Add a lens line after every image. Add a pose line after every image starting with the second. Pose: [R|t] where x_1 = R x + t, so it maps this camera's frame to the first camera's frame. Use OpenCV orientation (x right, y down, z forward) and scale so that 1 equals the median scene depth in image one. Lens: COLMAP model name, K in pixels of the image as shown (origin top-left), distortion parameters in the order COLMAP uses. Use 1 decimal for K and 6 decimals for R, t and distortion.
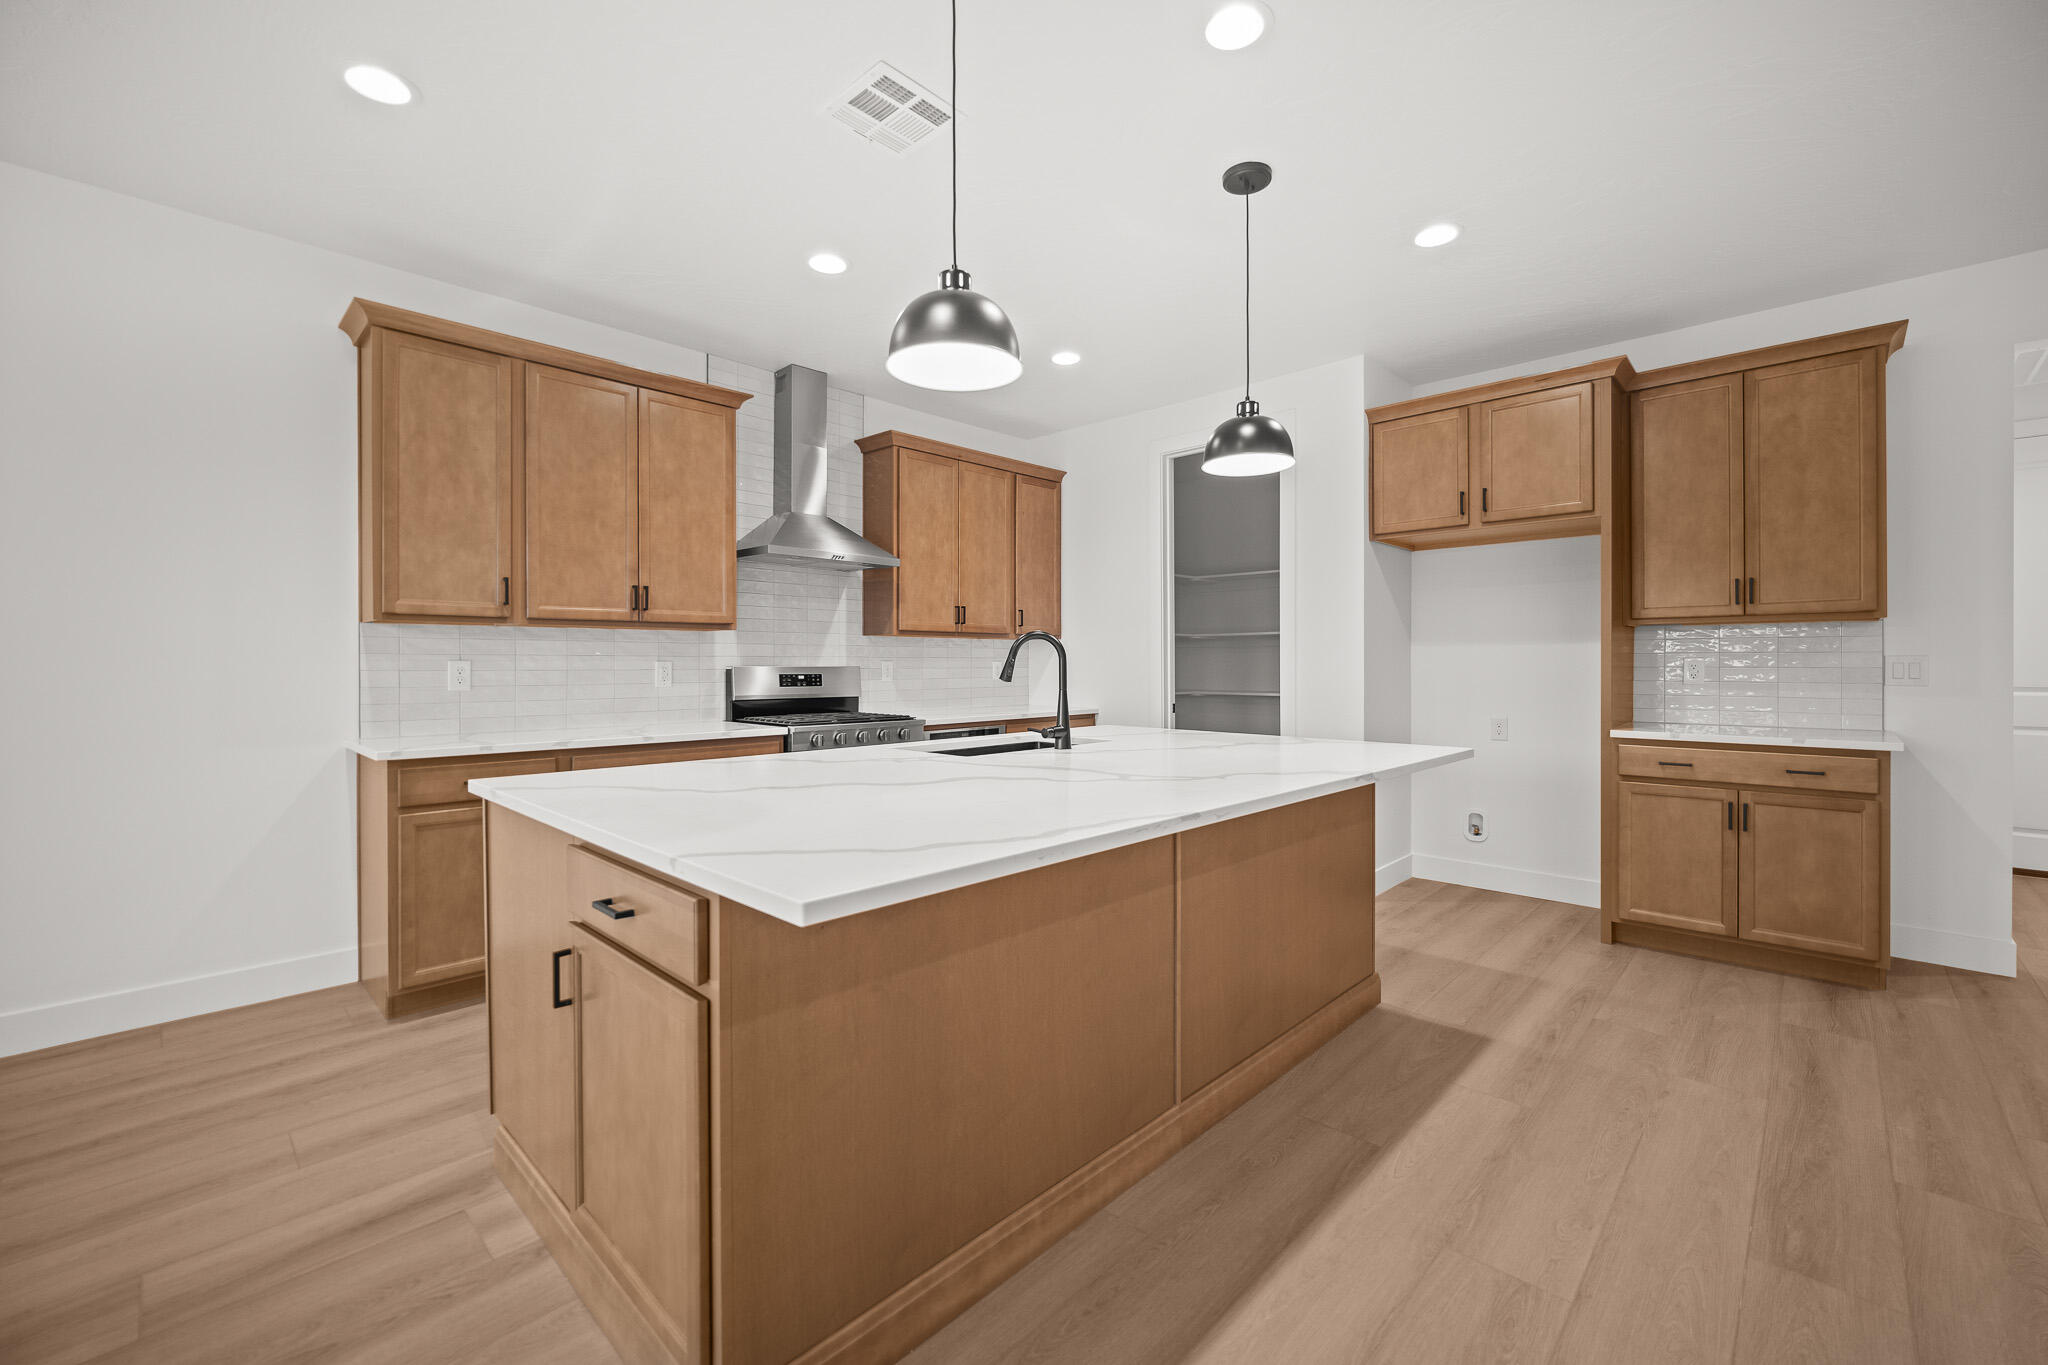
lens RADIAL K [[837.2, 0, 1025.1], [0, 837.2, 670.4], [0, 0, 1]] dist [-0.007684, -0.000216]
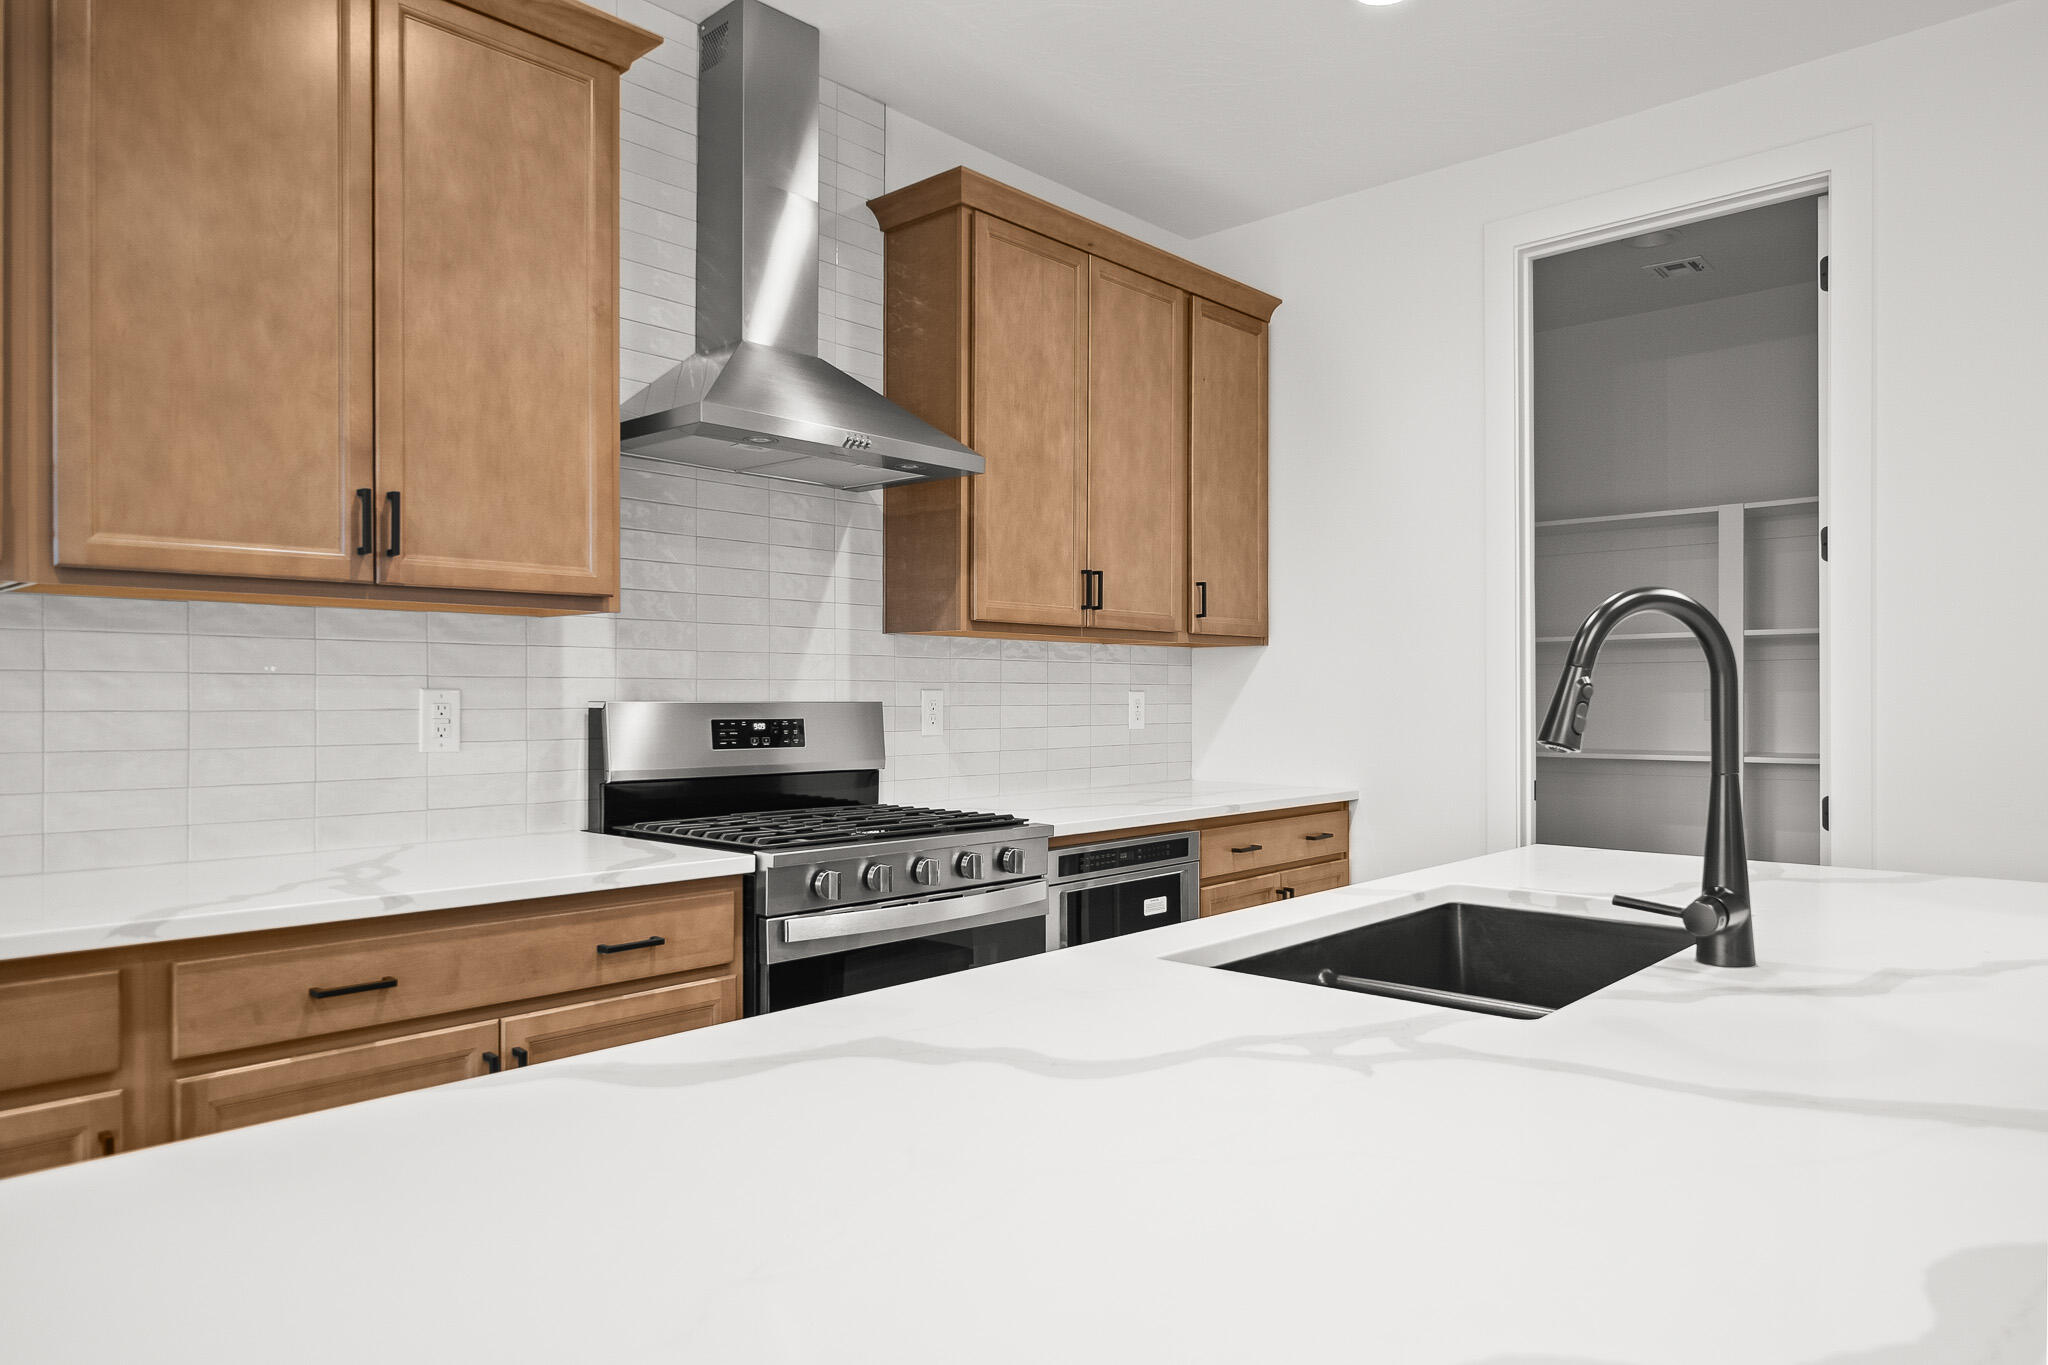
lens RADIAL K [[1276.9, 0, 1023.1], [0, 1276.9, 700.2], [0, 0, 1]] dist [-0.000593, -0.002845]
pose [[0.999739, -0.001150, 0.022836, -0.150514], [0.001323, 0.999971, -0.007562, -0.000434], [-0.022827, 0.007590, 0.999711, 0.344825]]
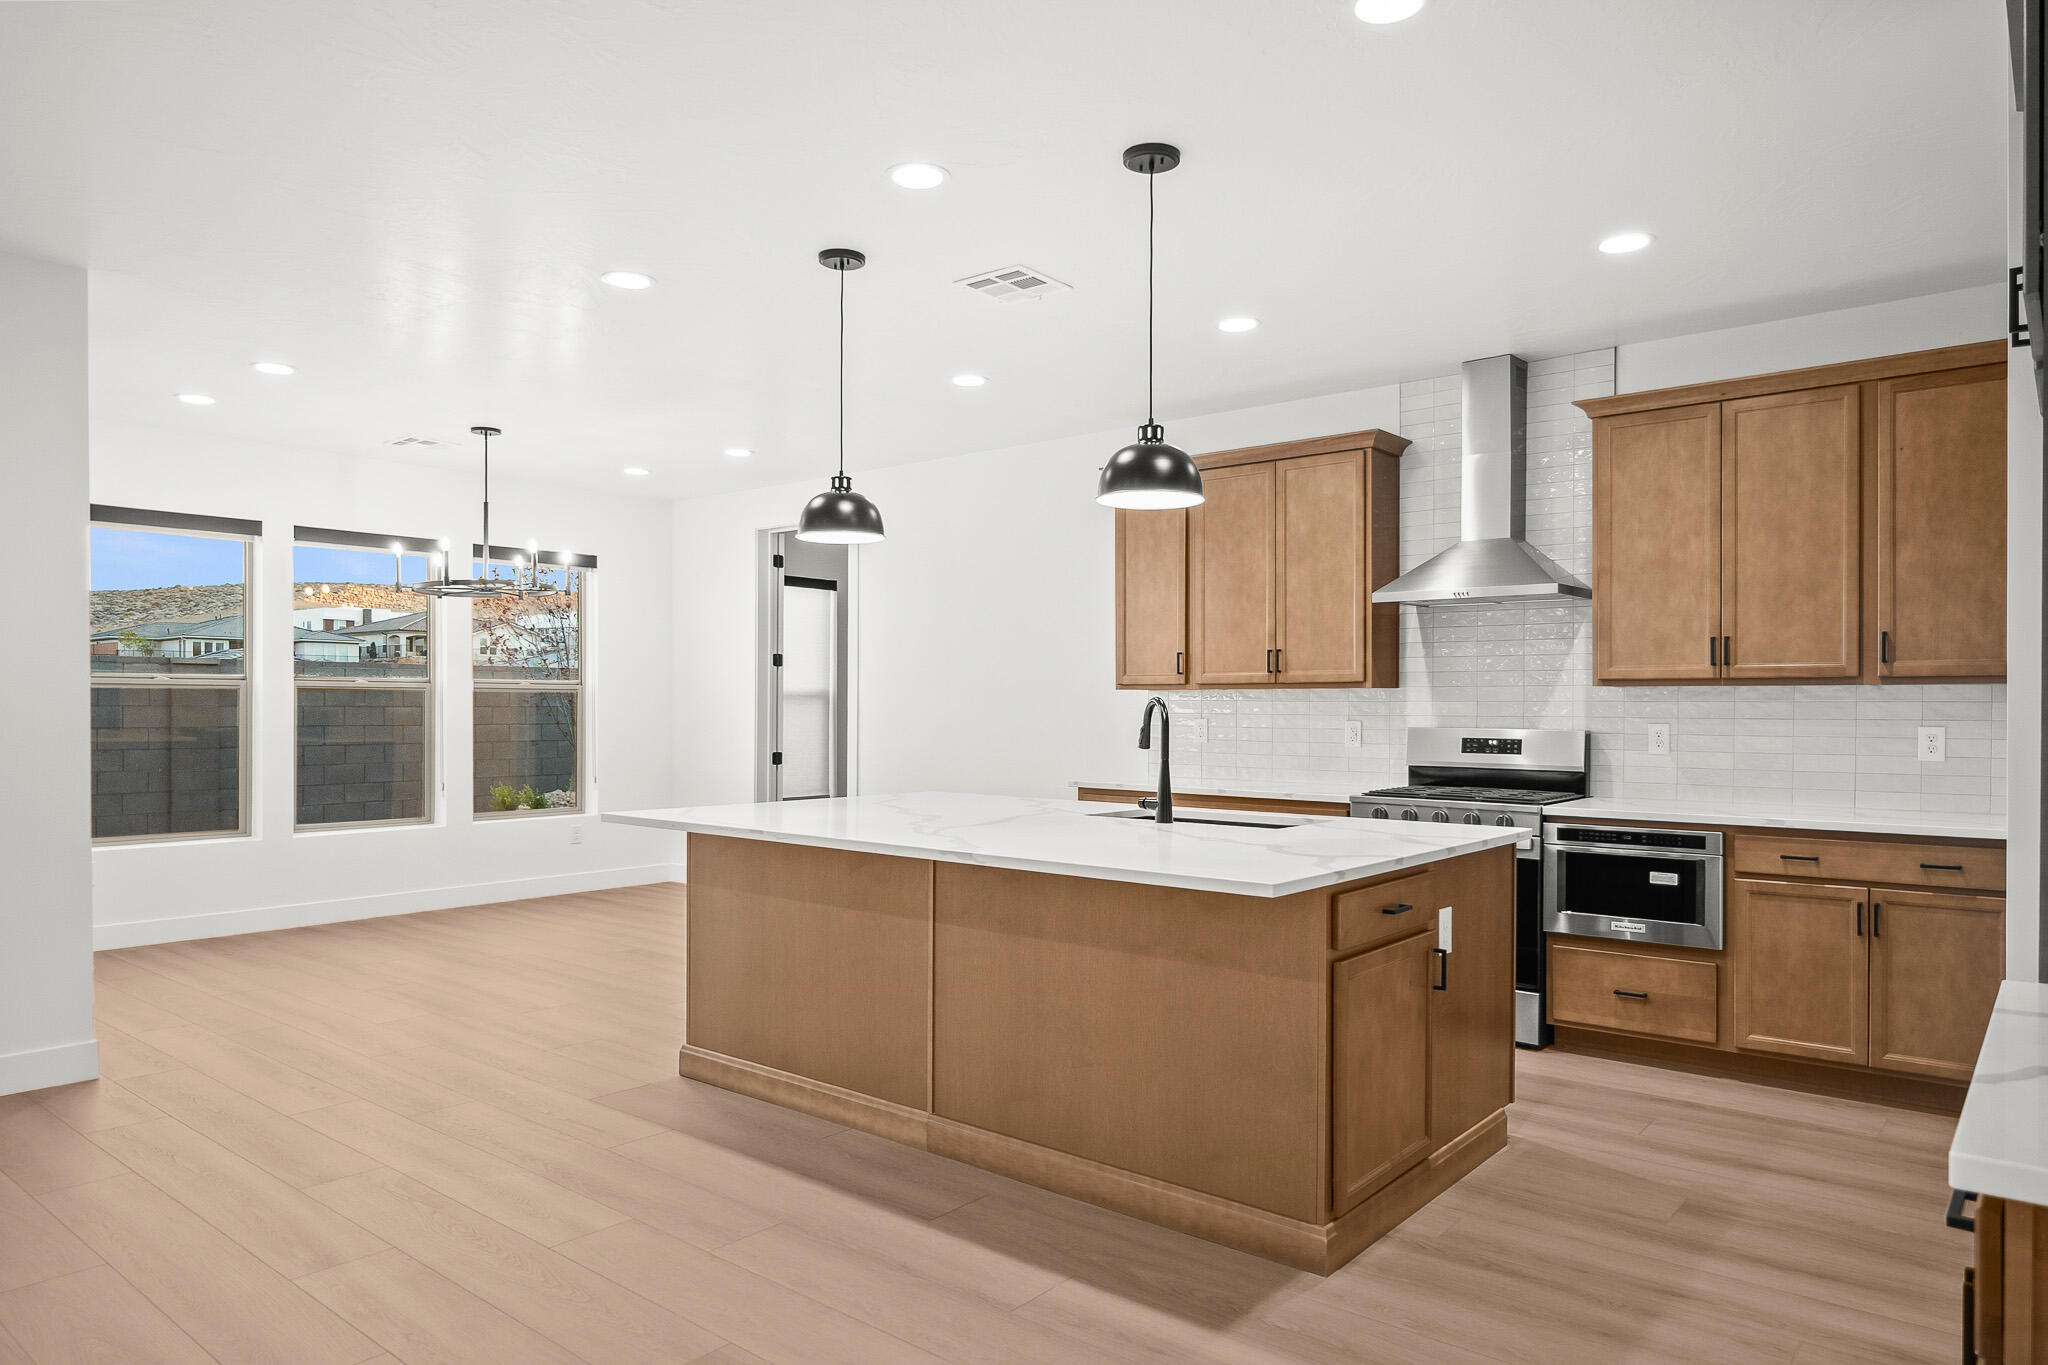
lens RADIAL K [[1276.9, 0, 1023.9], [0, 1276.9, 695.1], [0, 0, 1]] dist [-0.000593, -0.002845]
pose [[0.074160, -0.005592, -0.997231, 0.946585], [-0.010649, 0.999923, -0.006399, -0.025201], [0.997190, 0.011094, 0.074094, 0.477208]]
